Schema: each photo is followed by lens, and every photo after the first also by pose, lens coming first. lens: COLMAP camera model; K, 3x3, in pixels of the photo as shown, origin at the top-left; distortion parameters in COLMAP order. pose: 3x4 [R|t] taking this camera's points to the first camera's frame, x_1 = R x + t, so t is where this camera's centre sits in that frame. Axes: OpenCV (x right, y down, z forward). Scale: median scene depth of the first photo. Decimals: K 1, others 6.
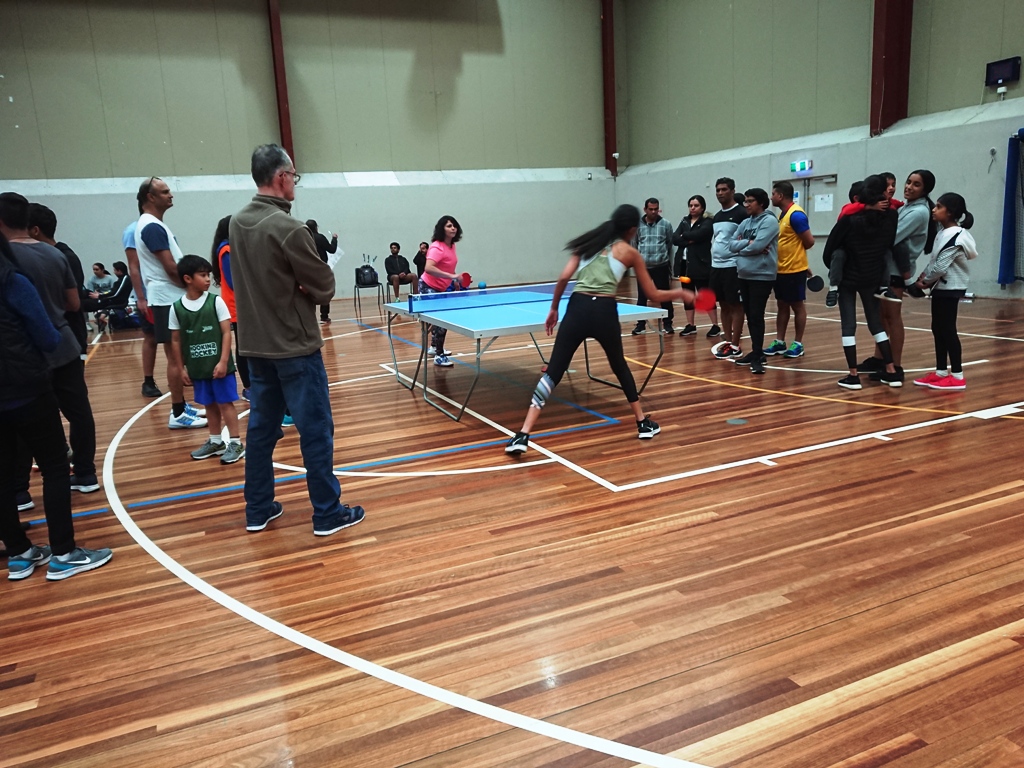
lens RADIAL K [[768.4, 0, 512.0], [0, 768.4, 384.0], [0, 0, 1]] dist [-0.005529, 0.004984]
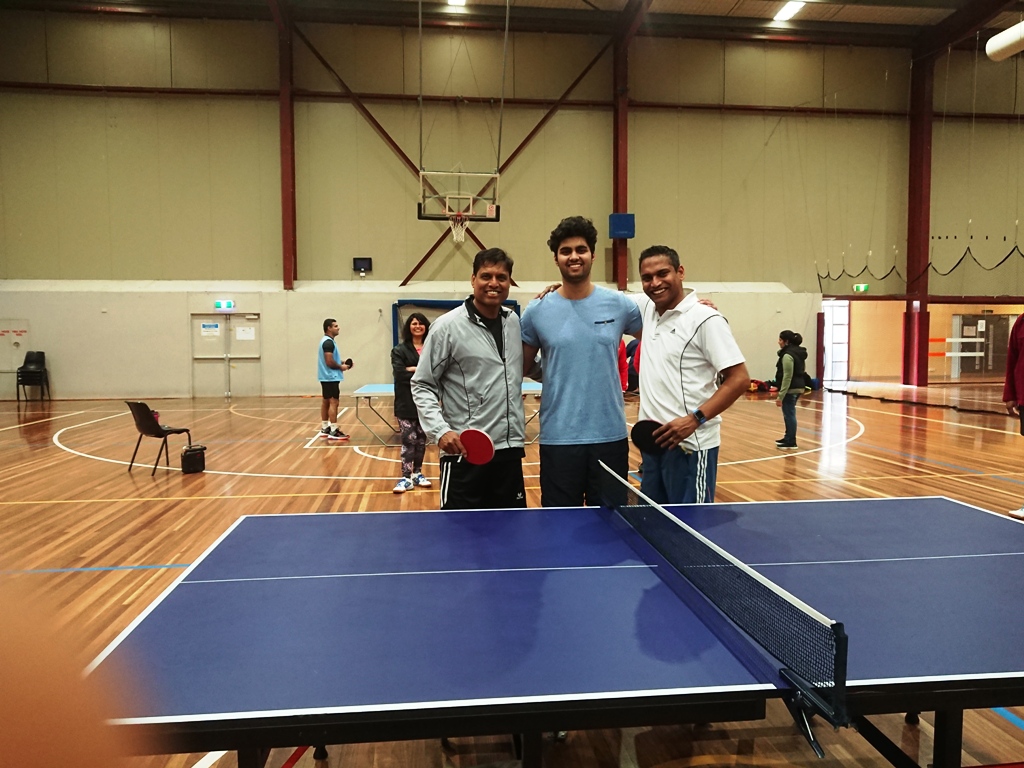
lens RADIAL K [[768.4, 0, 512.0], [0, 768.4, 384.0], [0, 0, 1]] dist [-0.005529, 0.004984]
pose [[0.297122, -0.004487, 0.954829, -0.625008], [0.176034, 0.983105, -0.050158, -0.002569], [-0.938472, 0.182986, 0.292893, 0.171040]]
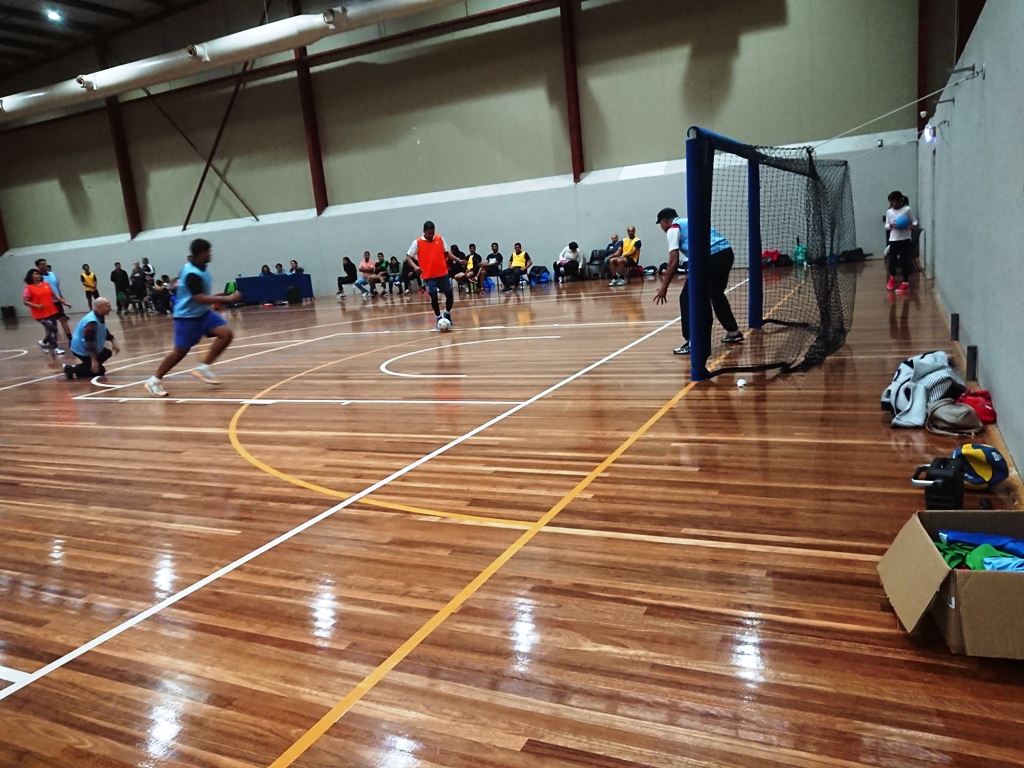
lens RADIAL K [[768.4, 0, 512.0], [0, 768.4, 384.0], [0, 0, 1]] dist [-0.005529, 0.004984]
pose [[0.643739, 0.137688, -0.752757, 0.650632], [-0.086234, 0.990467, 0.107422, -0.066679], [0.760371, -0.004238, 0.649475, 0.128733]]
